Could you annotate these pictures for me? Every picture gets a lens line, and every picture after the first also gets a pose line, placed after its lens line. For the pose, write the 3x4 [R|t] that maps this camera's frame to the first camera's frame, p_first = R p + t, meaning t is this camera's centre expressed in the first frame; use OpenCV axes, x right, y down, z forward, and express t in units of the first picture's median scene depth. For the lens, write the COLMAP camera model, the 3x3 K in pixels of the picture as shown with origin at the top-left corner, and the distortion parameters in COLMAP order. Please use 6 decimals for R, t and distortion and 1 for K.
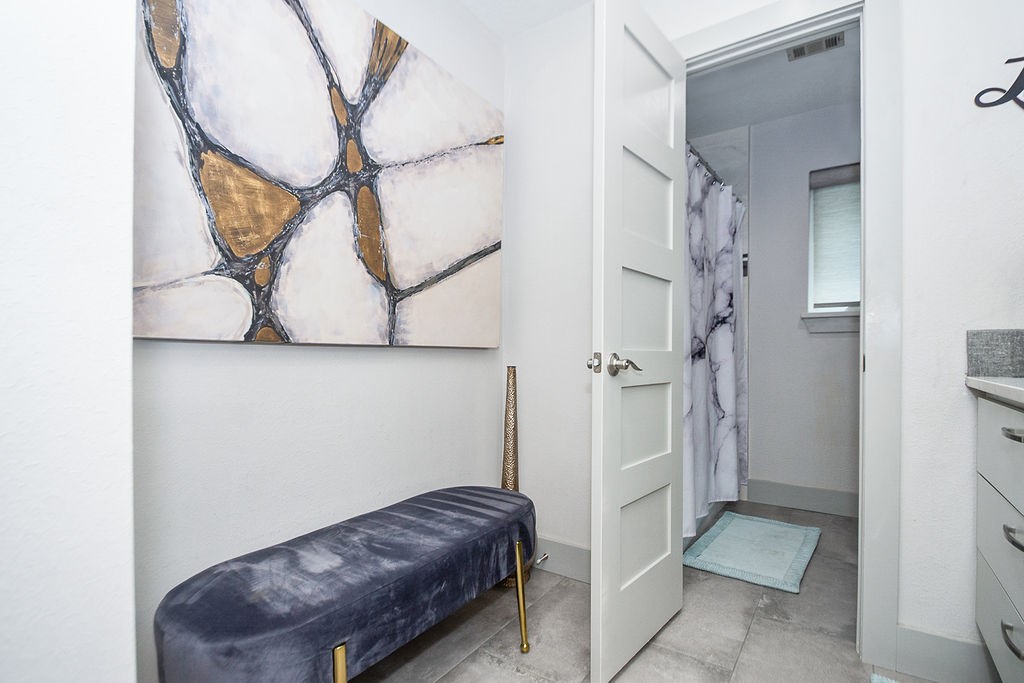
lens RADIAL K [[481.9, 0, 559.0], [0, 481.9, 358.0], [0, 0, 1]] dist [-0.012481, -0.000620]
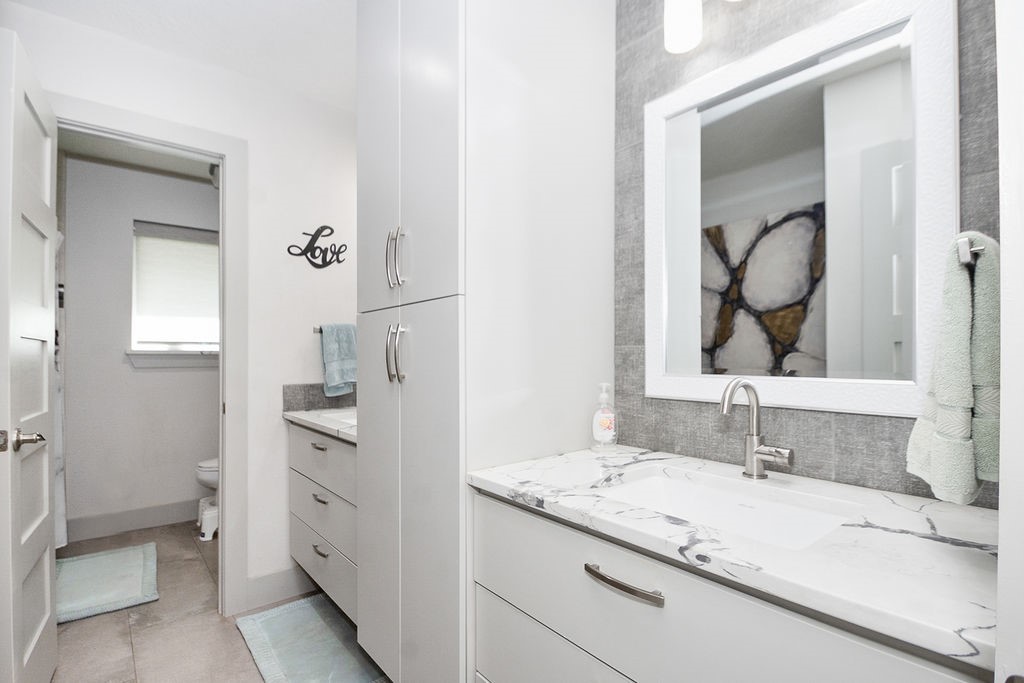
lens RADIAL K [[459.4, 0, 500.8], [0, 459.4, 352.7], [0, 0, 1]] dist [0.001413, -0.012432]
pose [[0.295194, 0.012351, 0.955358, -0.255147], [0.001577, 0.999909, -0.013415, -0.079814], [-0.955436, 0.005466, 0.295147, -0.117157]]
